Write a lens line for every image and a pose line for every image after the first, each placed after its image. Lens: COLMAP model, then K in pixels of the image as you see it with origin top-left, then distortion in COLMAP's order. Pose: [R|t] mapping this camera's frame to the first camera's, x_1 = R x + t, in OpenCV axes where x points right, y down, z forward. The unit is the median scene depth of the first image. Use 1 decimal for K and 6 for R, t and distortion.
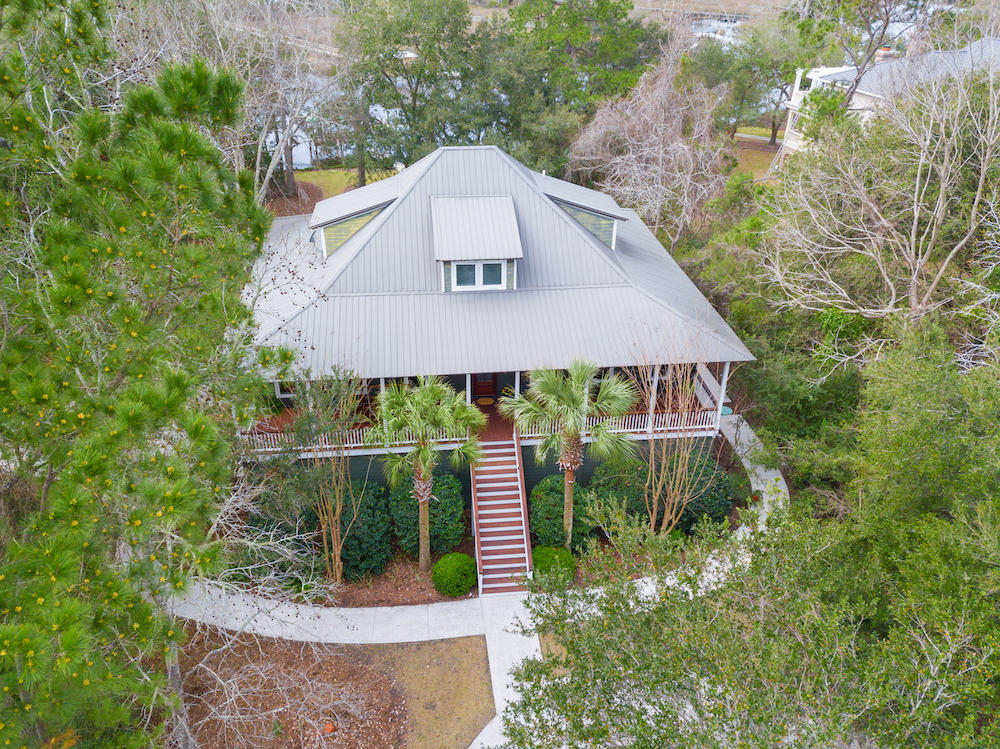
lens RADIAL K [[788.5, 0, 500.0], [0, 788.5, 374.5], [0, 0, 1]] dist [0.006884, 0.001021]
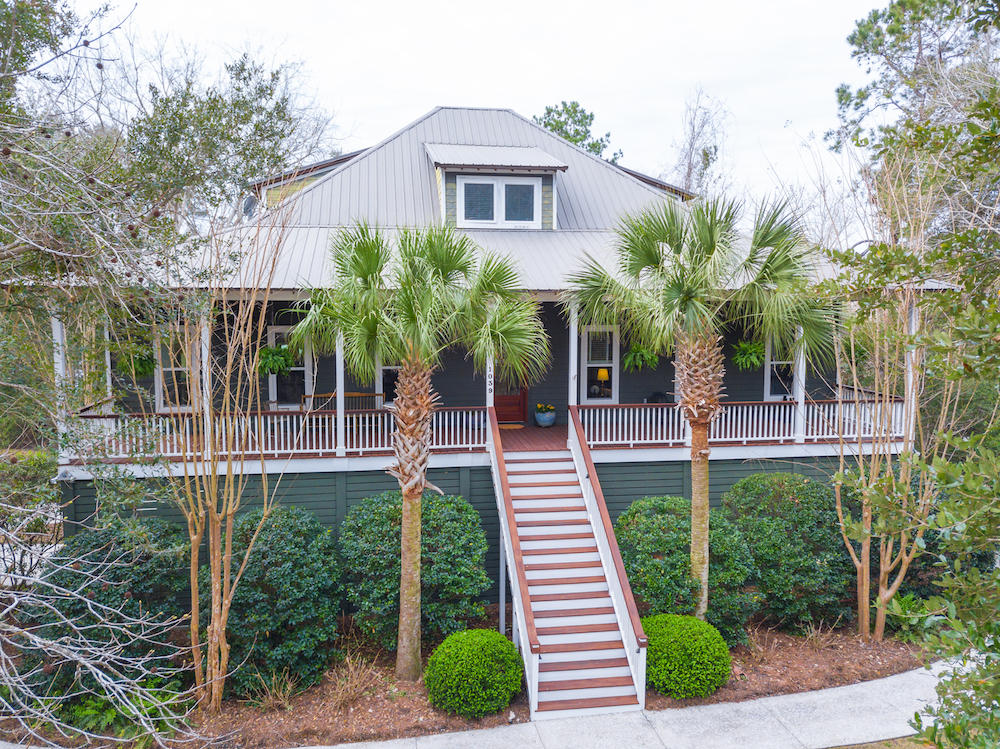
lens RADIAL K [[788.5, 0, 500.0], [0, 788.5, 374.5], [0, 0, 1]] dist [0.006884, 0.001021]
pose [[0.998801, -0.011971, 0.047479, -0.061898], [0.030670, 0.908822, -0.416055, 0.284969], [-0.038169, 0.417012, 0.908099, 0.502719]]
